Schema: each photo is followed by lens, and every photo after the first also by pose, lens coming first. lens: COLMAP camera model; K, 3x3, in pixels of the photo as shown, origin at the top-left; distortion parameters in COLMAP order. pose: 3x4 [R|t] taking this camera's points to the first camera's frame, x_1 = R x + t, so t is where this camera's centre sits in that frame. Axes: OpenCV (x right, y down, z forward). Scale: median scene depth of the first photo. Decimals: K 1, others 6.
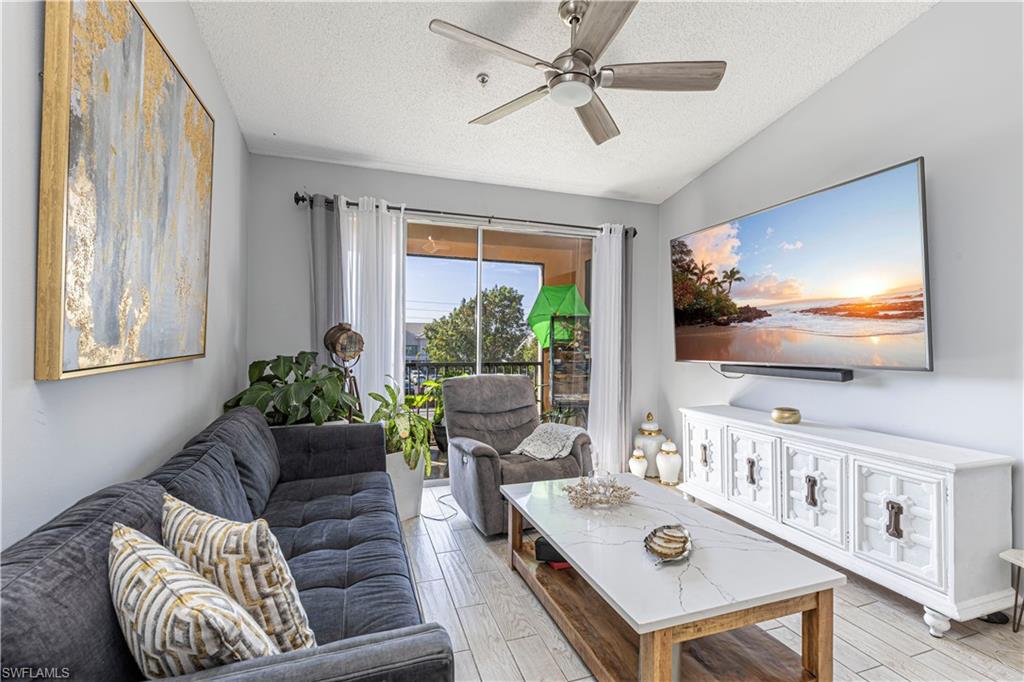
lens RADIAL K [[457.5, 0, 516.1], [0, 457.5, 341.1], [0, 0, 1]] dist [0.007171, -0.000445]
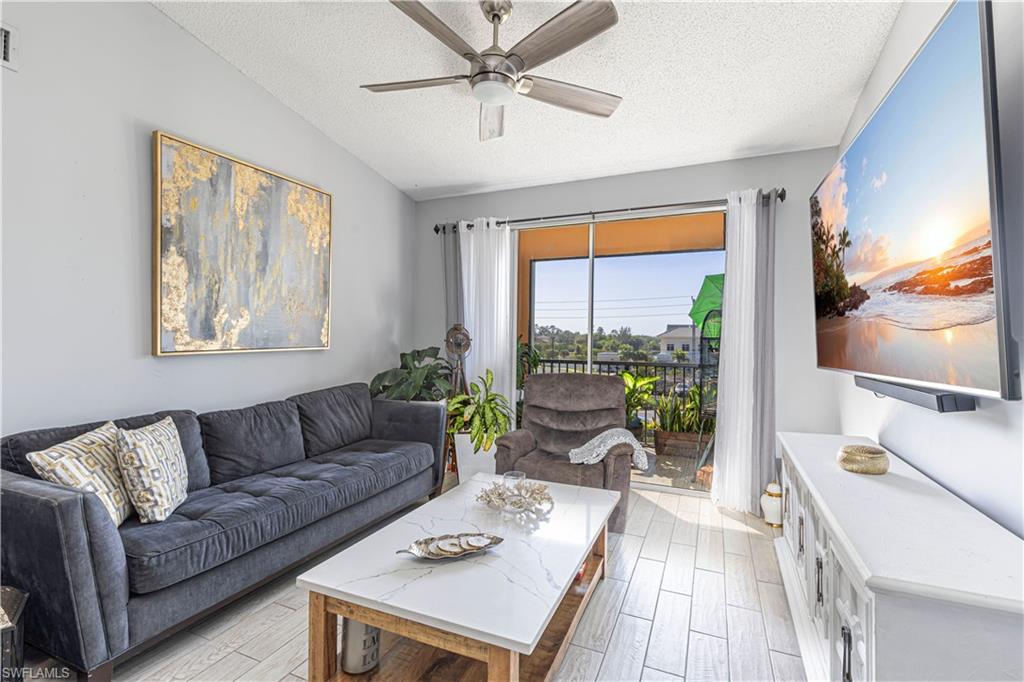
lens RADIAL K [[457.5, 0, 516.1], [0, 457.5, 341.1], [0, 0, 1]] dist [0.007171, -0.000445]
pose [[0.736700, 0.002998, -0.676214, 0.559760], [-0.003216, 0.999994, 0.000930, 0.003501], [0.676213, 0.001490, 0.736705, 0.194964]]
